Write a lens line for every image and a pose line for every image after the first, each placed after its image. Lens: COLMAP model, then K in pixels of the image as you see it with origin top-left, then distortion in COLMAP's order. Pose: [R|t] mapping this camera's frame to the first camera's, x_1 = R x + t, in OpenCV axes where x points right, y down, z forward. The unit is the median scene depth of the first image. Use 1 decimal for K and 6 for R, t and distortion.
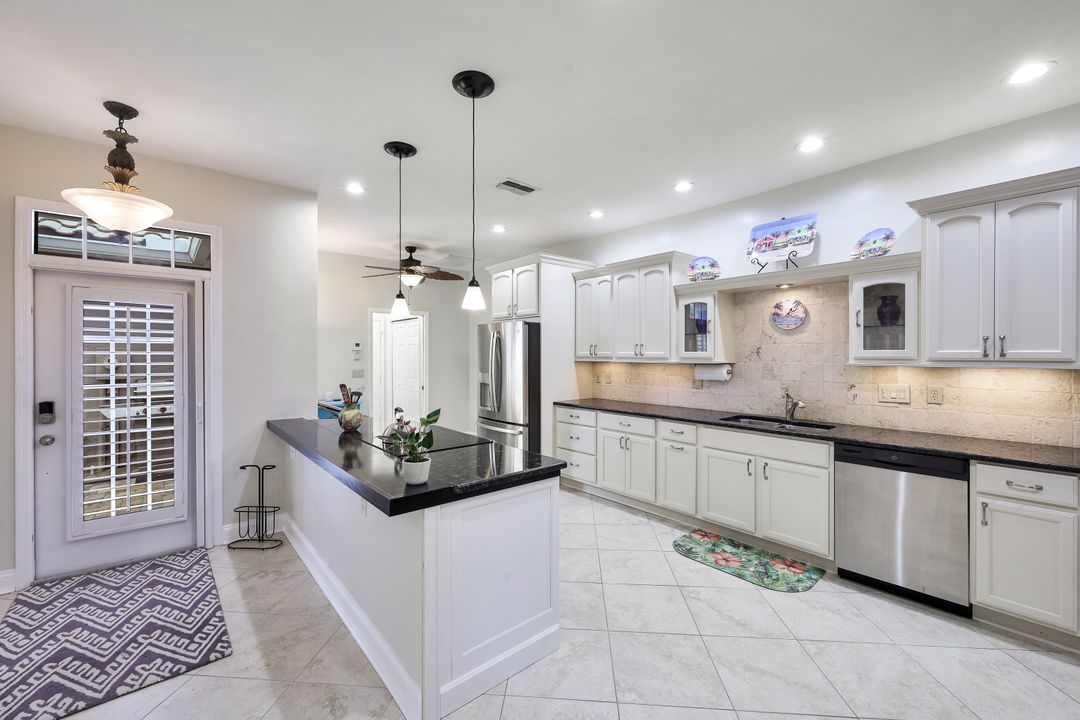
lens RADIAL K [[433.8, 0, 536.9], [0, 433.8, 356.0], [0, 0, 1]] dist [0.003117, 0.000493]
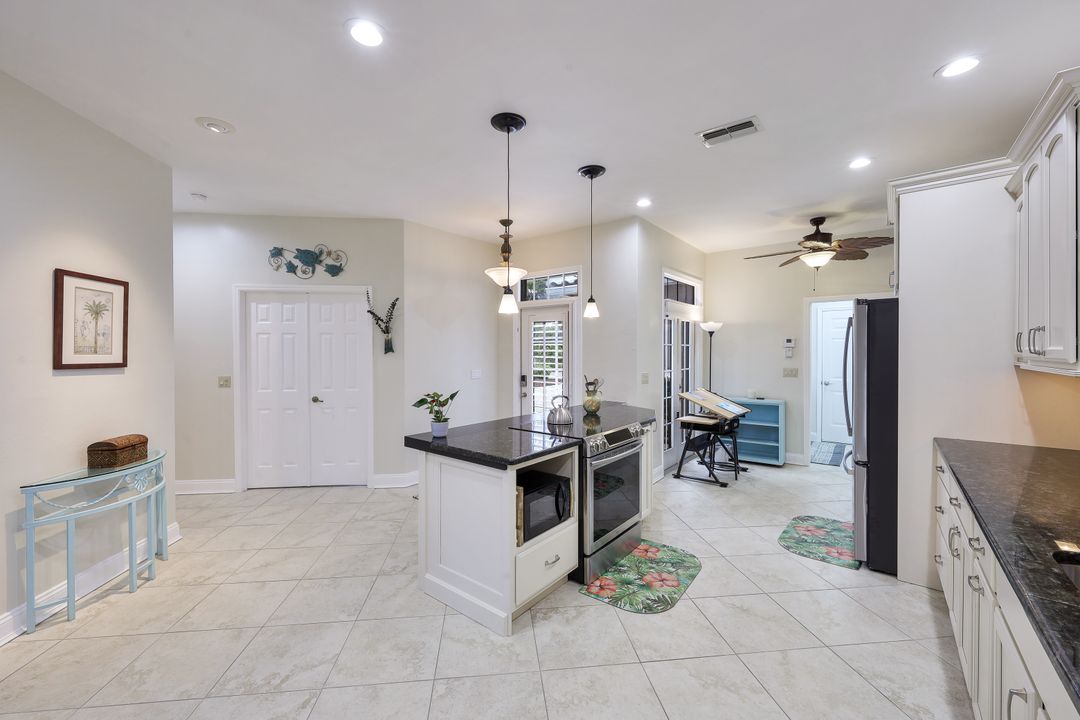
lens RADIAL K [[433.8, 0, 536.9], [0, 433.8, 356.0], [0, 0, 1]] dist [0.003117, 0.000493]
pose [[0.198905, 0.012134, -0.979944, 0.797725], [-0.004372, 0.999924, 0.011494, -0.004698], [0.980009, 0.001998, 0.198943, 0.650227]]
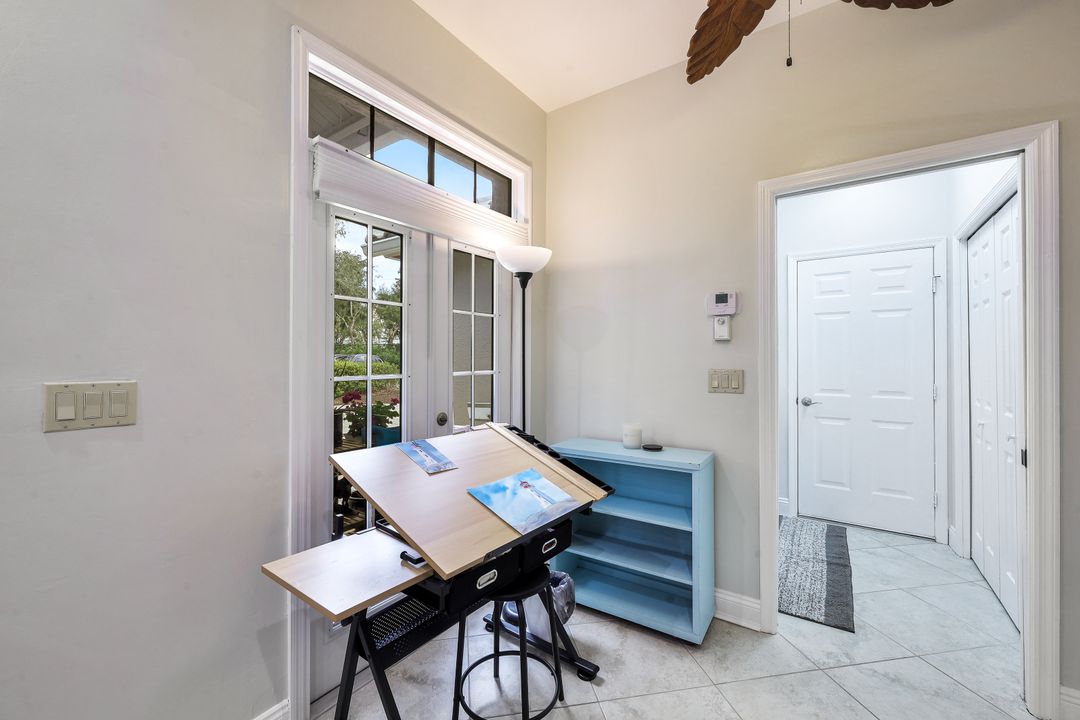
lens RADIAL K [[451.0, 0, 535.2], [0, 451.0, 358.0], [0, 0, 1]] dist [0.001584, 0.000894]
pose [[0.259397, -0.010266, -0.965716, -0.215360], [-0.006702, 0.999900, -0.012430, 0.059553], [0.965748, 0.009697, 0.259302, 1.630890]]
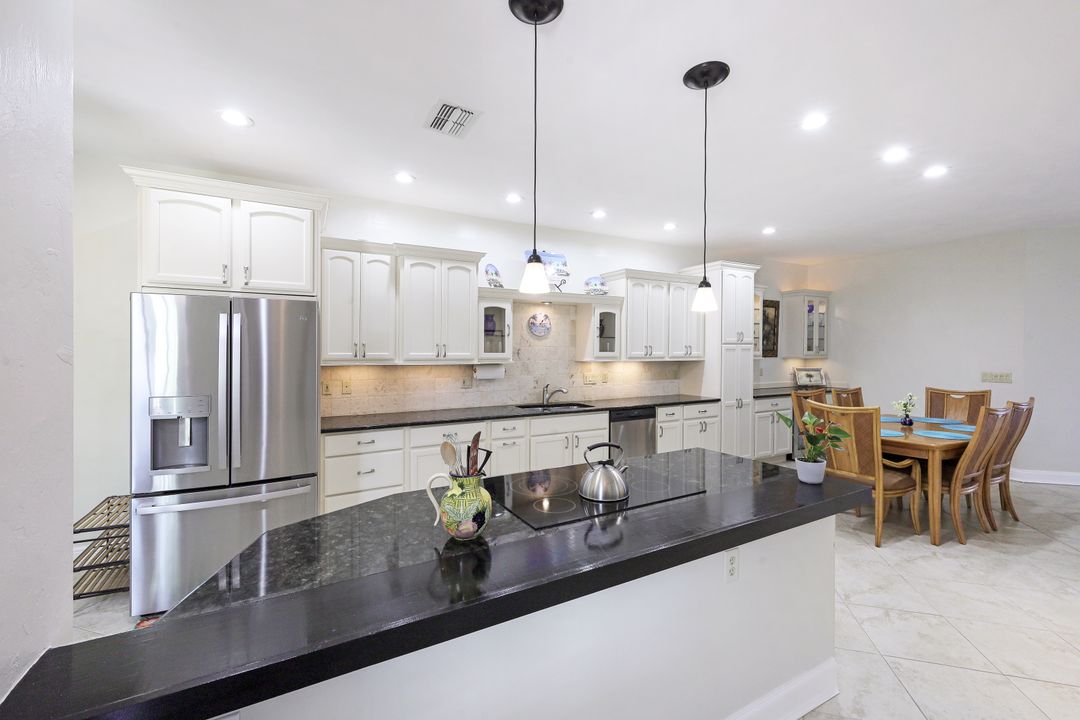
lens RADIAL K [[451.0, 0, 535.2], [0, 451.0, 358.0], [0, 0, 1]] dist [0.001584, 0.000894]
pose [[0.200757, -0.015181, 0.979523, -0.927544], [0.004694, 0.999883, 0.014534, -0.016633], [-0.979630, 0.001680, 0.200805, 0.902870]]
